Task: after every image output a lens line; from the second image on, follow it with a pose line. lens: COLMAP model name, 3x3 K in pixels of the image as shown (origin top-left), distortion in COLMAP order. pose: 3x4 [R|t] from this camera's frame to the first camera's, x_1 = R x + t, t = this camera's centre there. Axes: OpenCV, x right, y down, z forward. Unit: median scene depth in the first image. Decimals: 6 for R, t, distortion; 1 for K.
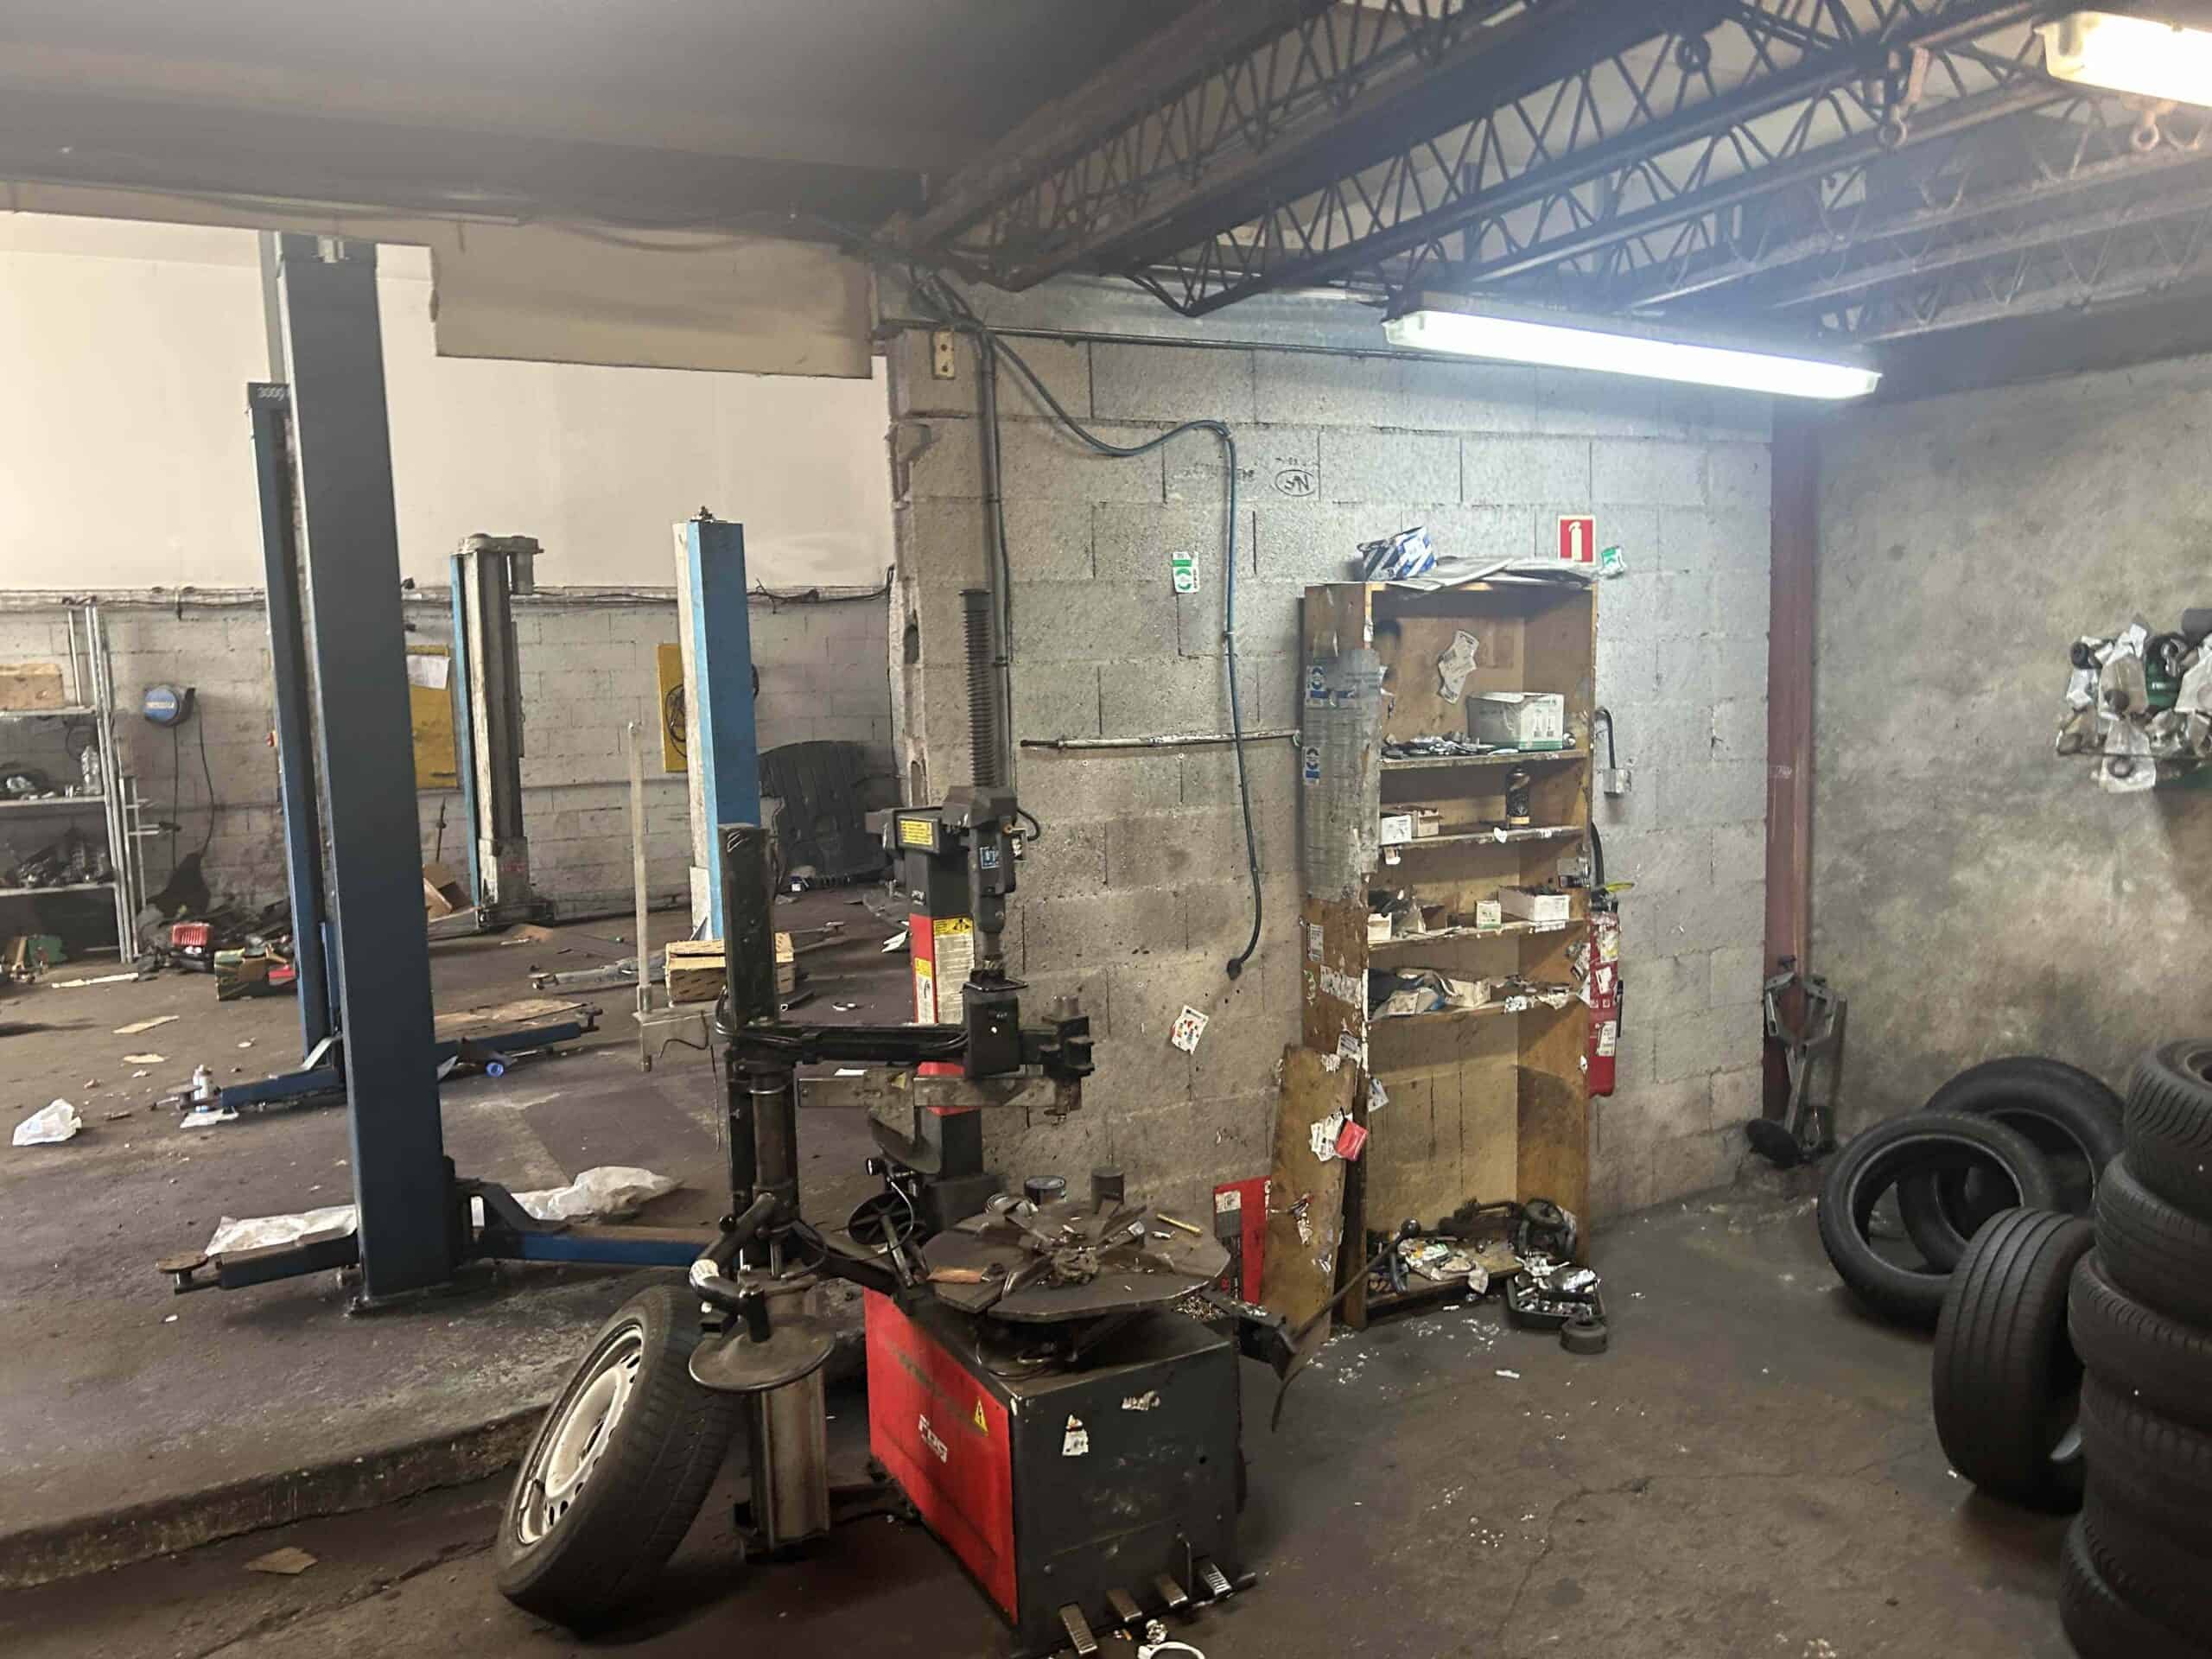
lens RADIAL K [[1644.8, 0, 1110.4], [0, 1644.8, 829.3], [0, 0, 1]] dist [0.033973, -0.050154]
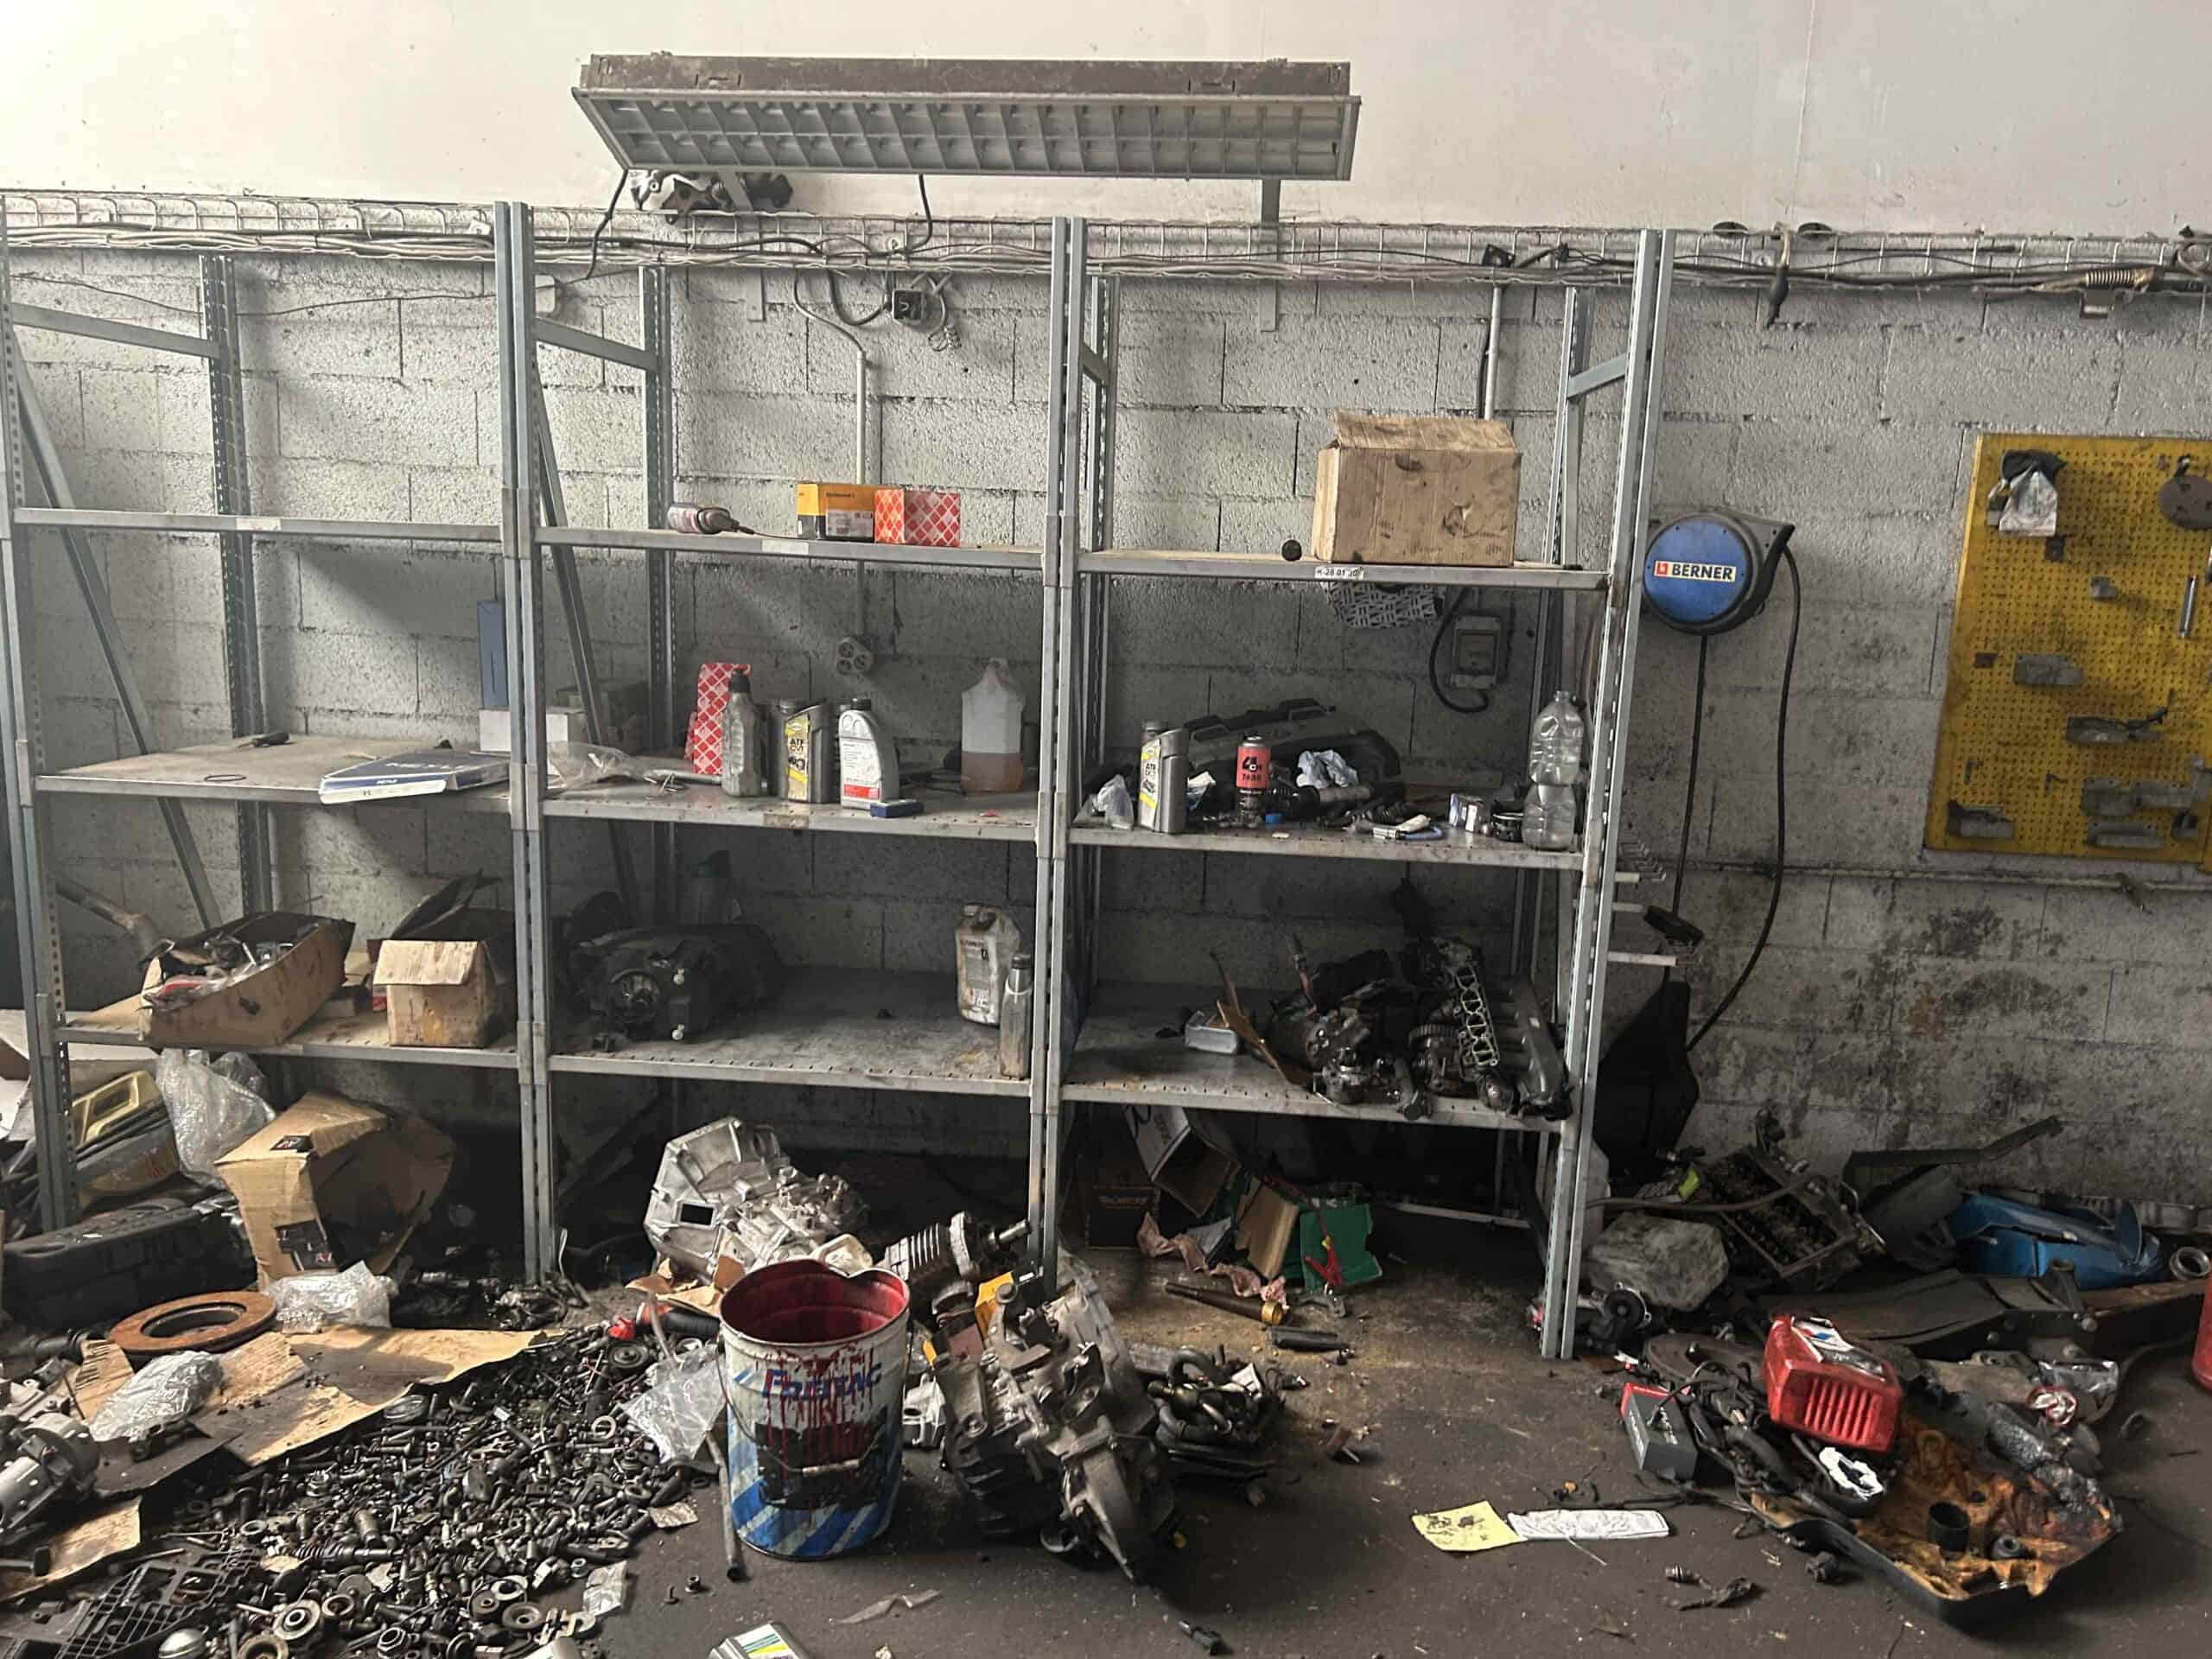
lens RADIAL K [[1644.8, 0, 1104.8], [0, 1644.8, 831.0], [0, 0, 1]] dist [0.033973, -0.050154]
pose [[0.830514, 0.152396, -0.535744, -0.479163], [-0.112597, 0.987920, 0.106473, -0.044371], [0.545498, -0.028104, 0.837641, 0.638467]]
